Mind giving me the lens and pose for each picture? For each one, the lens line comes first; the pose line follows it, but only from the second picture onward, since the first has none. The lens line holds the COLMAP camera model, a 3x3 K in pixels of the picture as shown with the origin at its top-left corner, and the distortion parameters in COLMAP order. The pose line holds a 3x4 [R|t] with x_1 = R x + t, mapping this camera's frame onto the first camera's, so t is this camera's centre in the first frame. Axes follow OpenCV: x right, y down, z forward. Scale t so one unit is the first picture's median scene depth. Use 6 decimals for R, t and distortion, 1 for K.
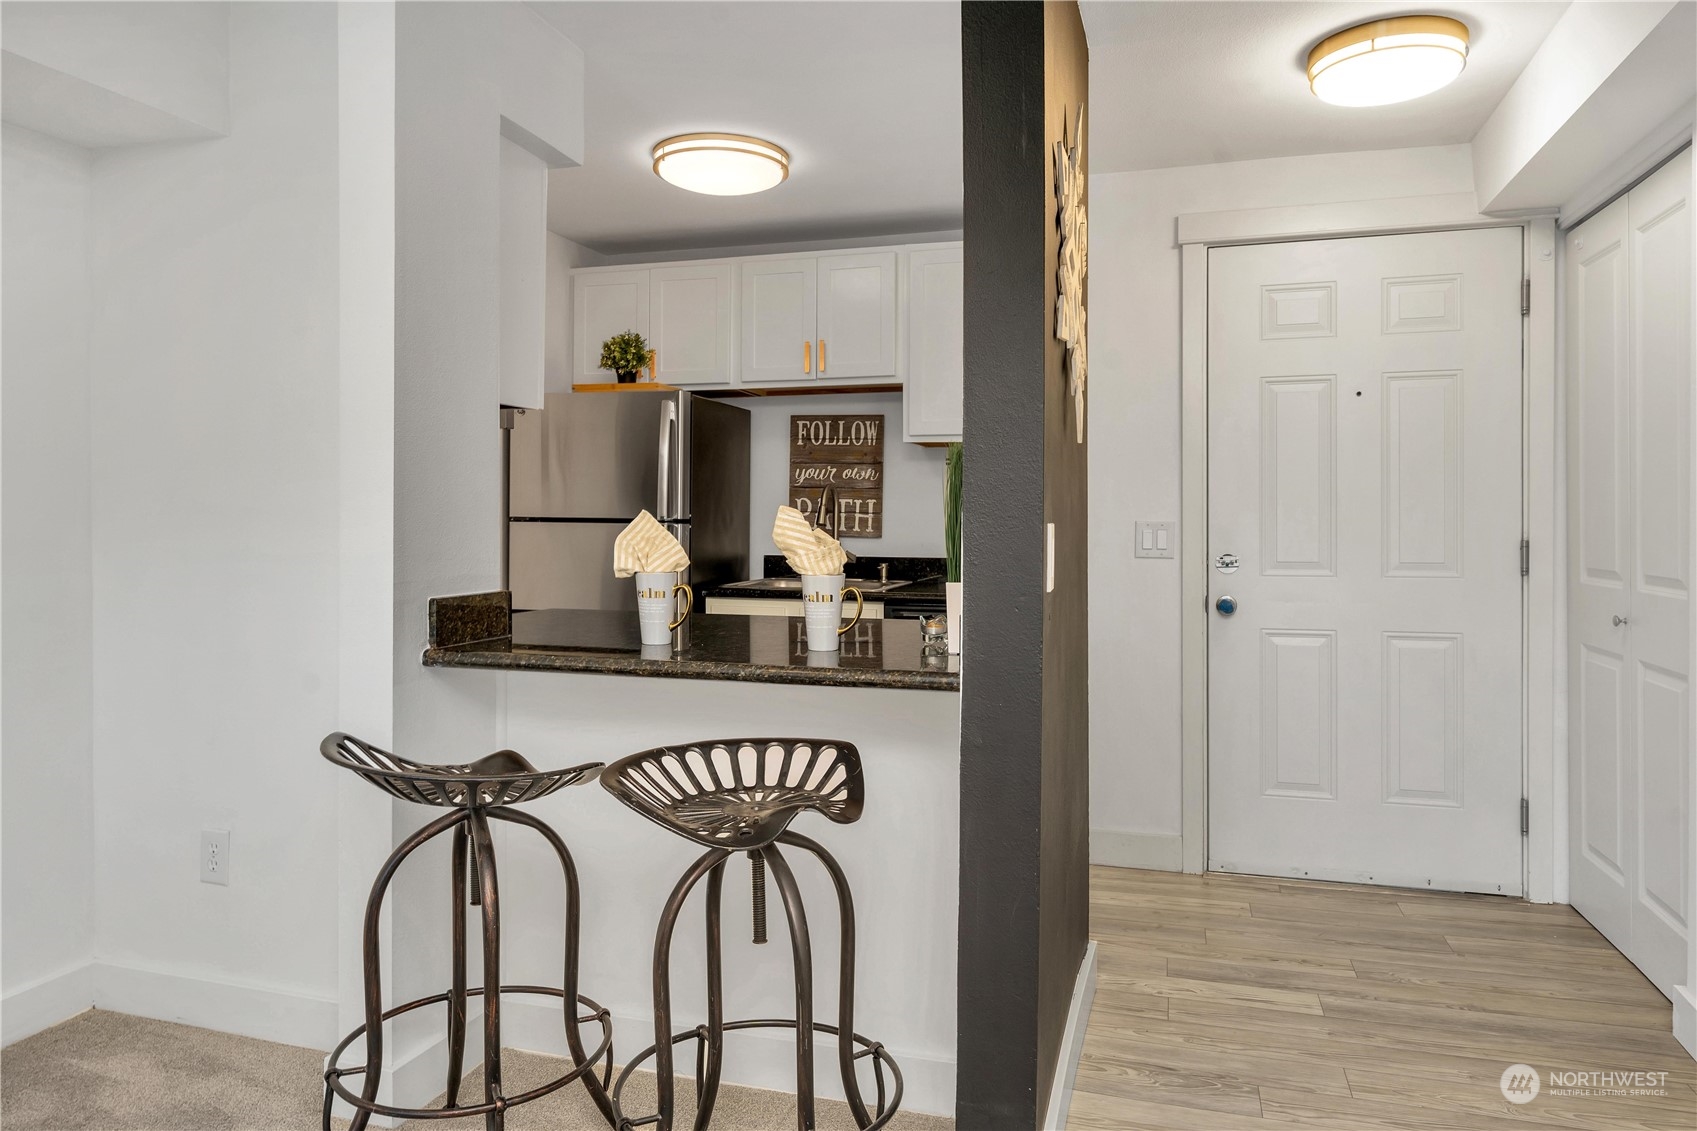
lens RADIAL K [[1104.7, 0, 847.4], [0, 1104.7, 523.6], [0, 0, 1]] dist [-0.005730, -0.000535]
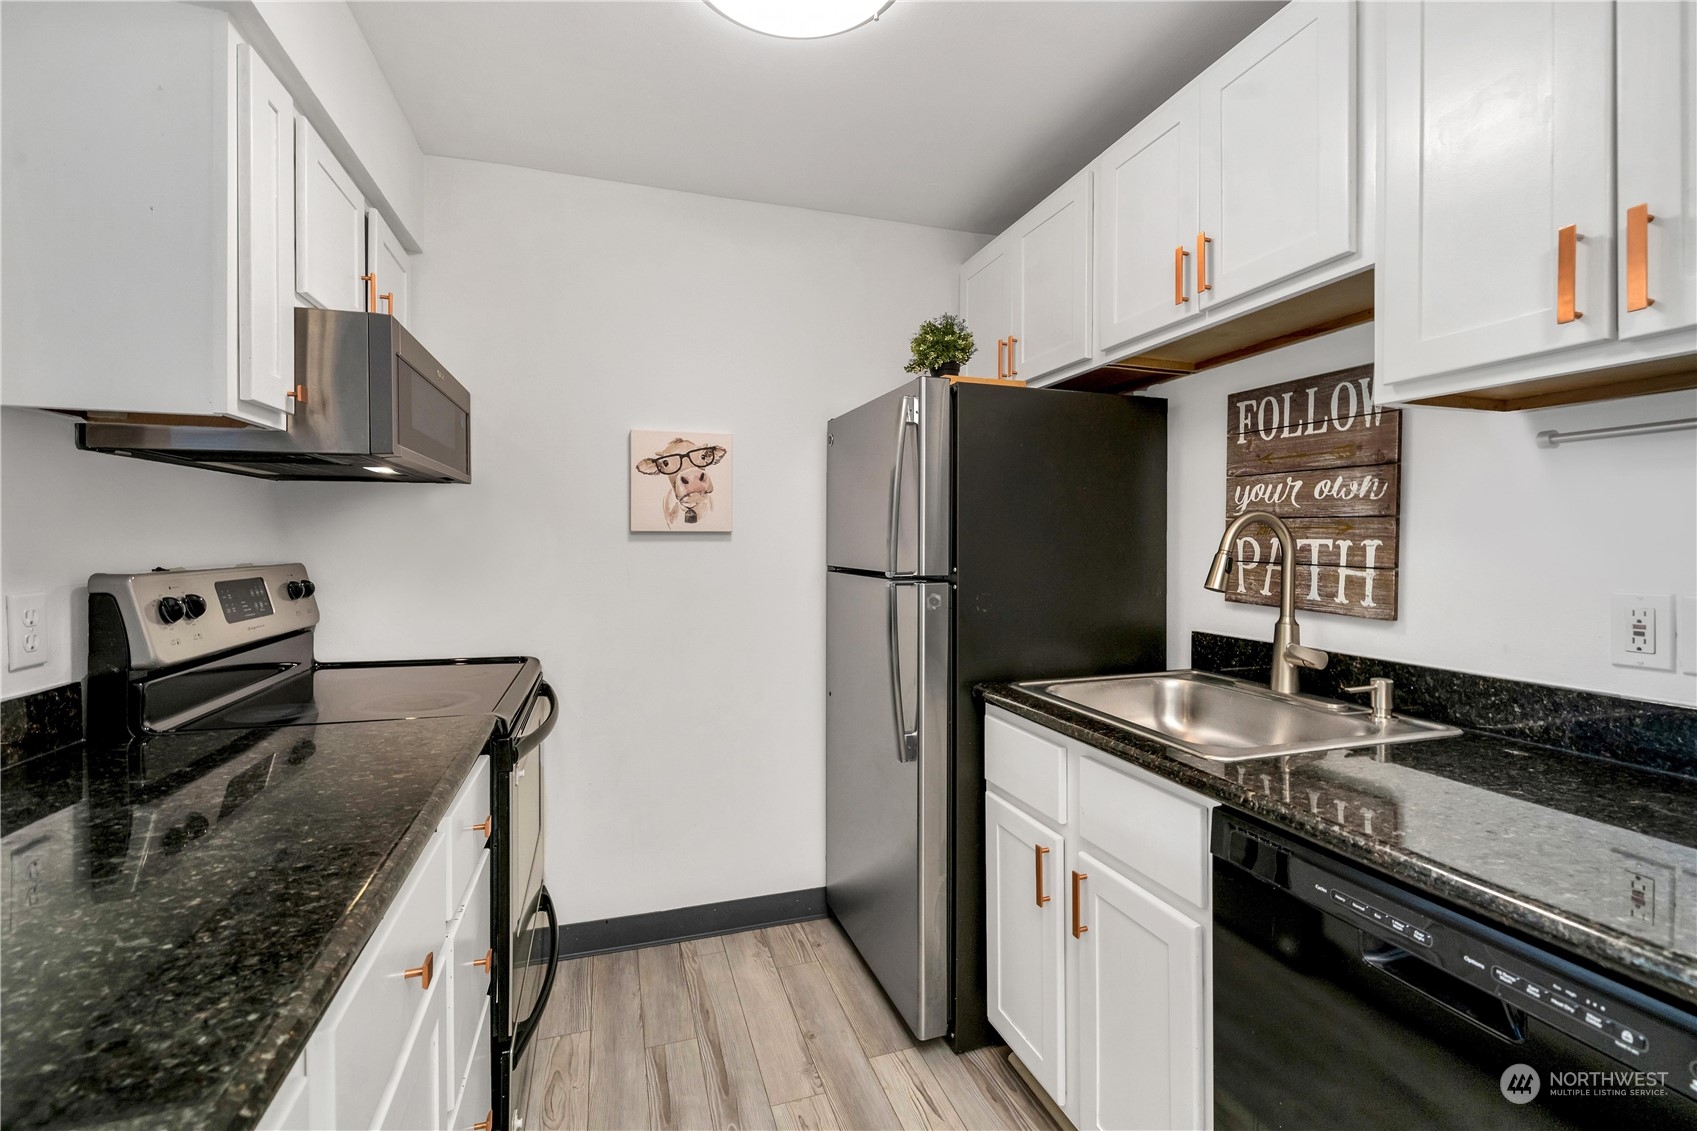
lens RADIAL K [[727.8, 0, 840.6], [0, 727.8, 546.6], [0, 0, 1]] dist [-0.001801, 0.000769]
pose [[0.566276, 0.000105, -0.824216, 0.150748], [-0.003127, 0.999993, -0.002021, -0.017429], [0.824210, 0.003722, 0.566273, 0.628469]]
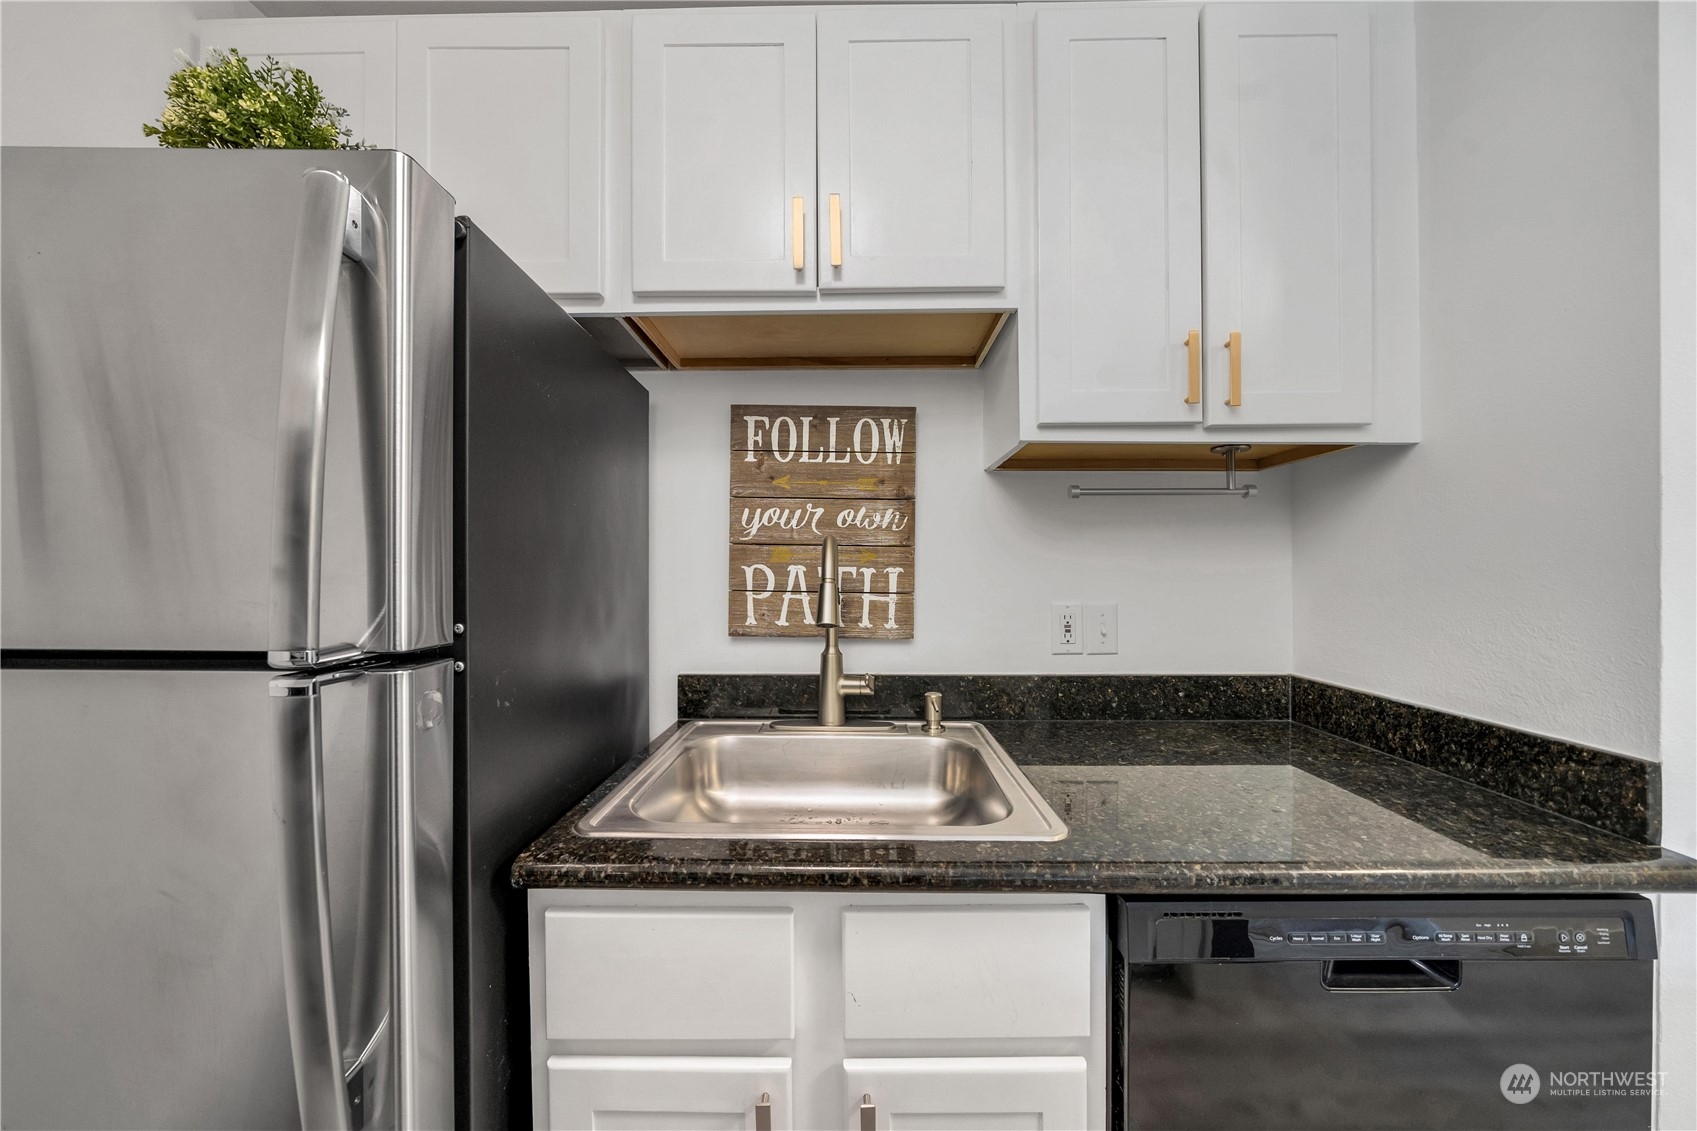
lens RADIAL K [[582.4, 0, 844.1], [0, 582.4, 578.4], [0, 0, 1]] dist [-0.009522, 0.001296]
pose [[0.959727, -0.008858, 0.280795, -0.078889], [0.008384, 0.999961, 0.002889, -0.017494], [-0.280810, -0.000418, 0.959763, 0.737298]]
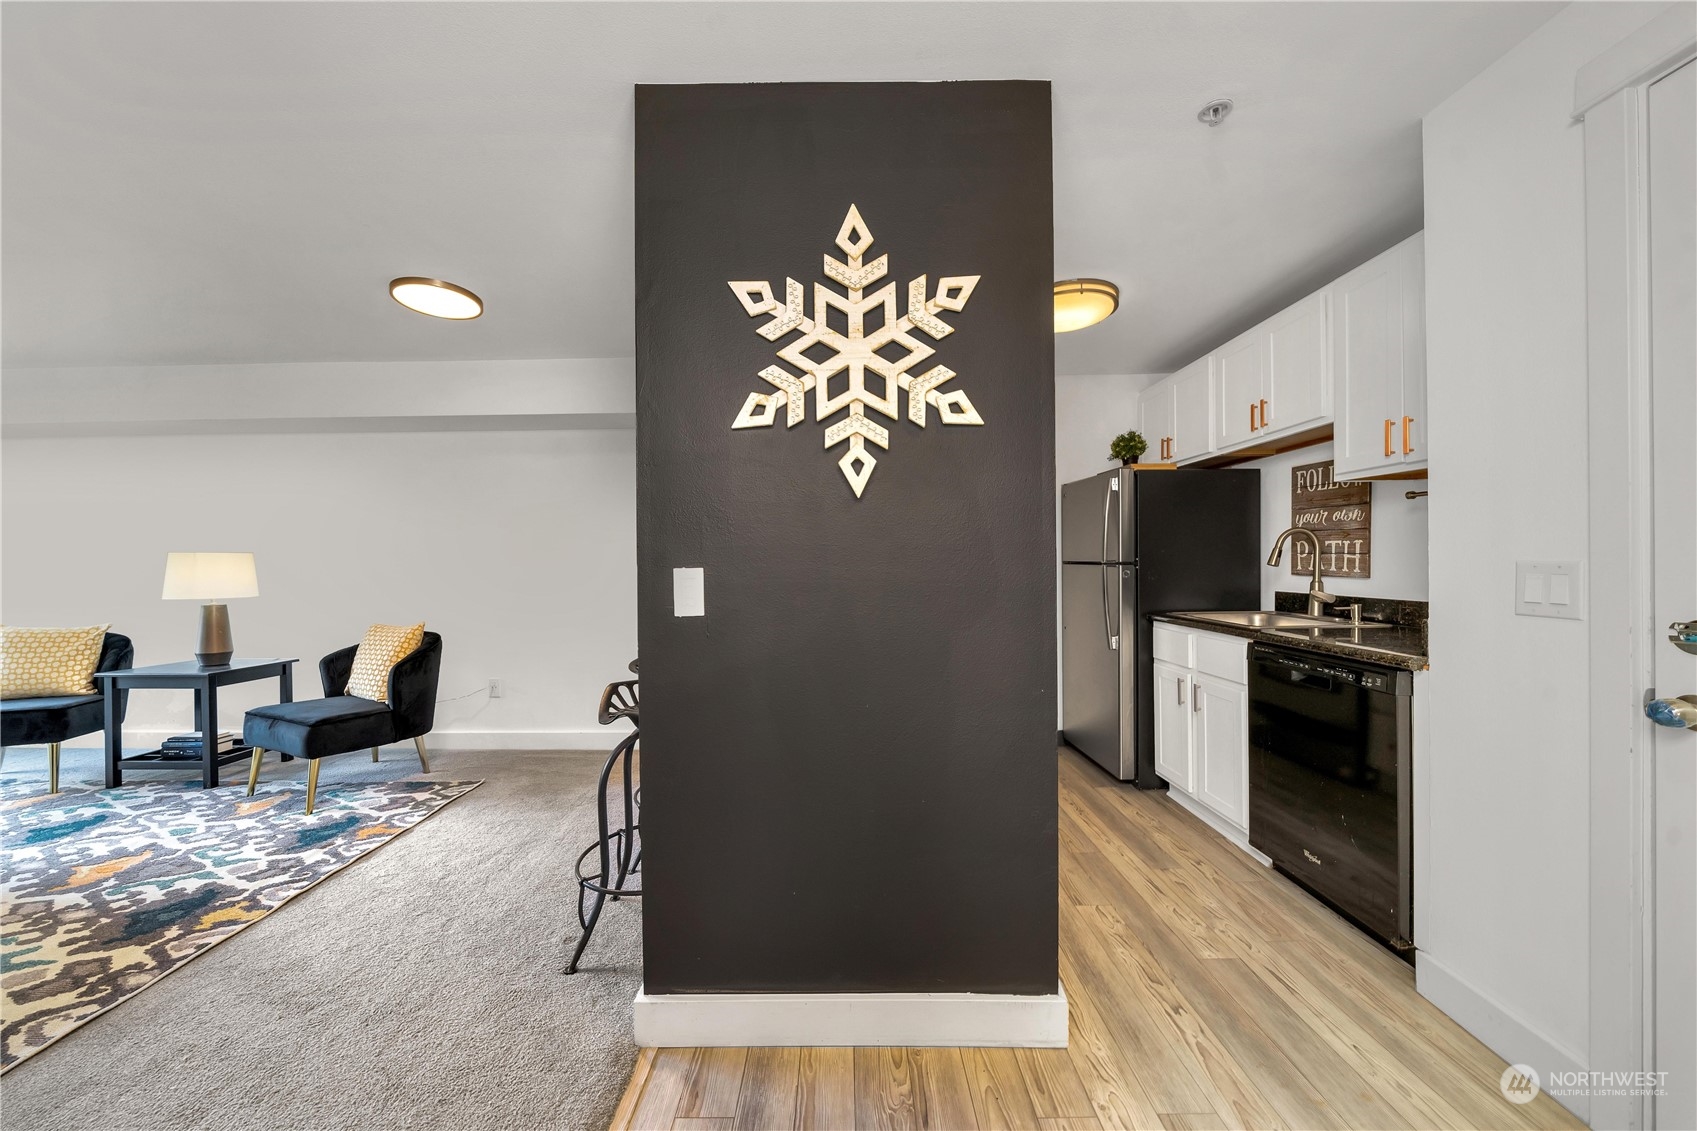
lens RADIAL K [[582.4, 0, 837.7], [0, 582.4, 567.4], [0, 0, 1]] dist [-0.009522, 0.001296]
pose [[0.281972, 0.001860, -0.959421, 0.389669], [0.005542, 0.999978, 0.003567, -0.001548], [0.959407, -0.006323, 0.281955, 0.398518]]
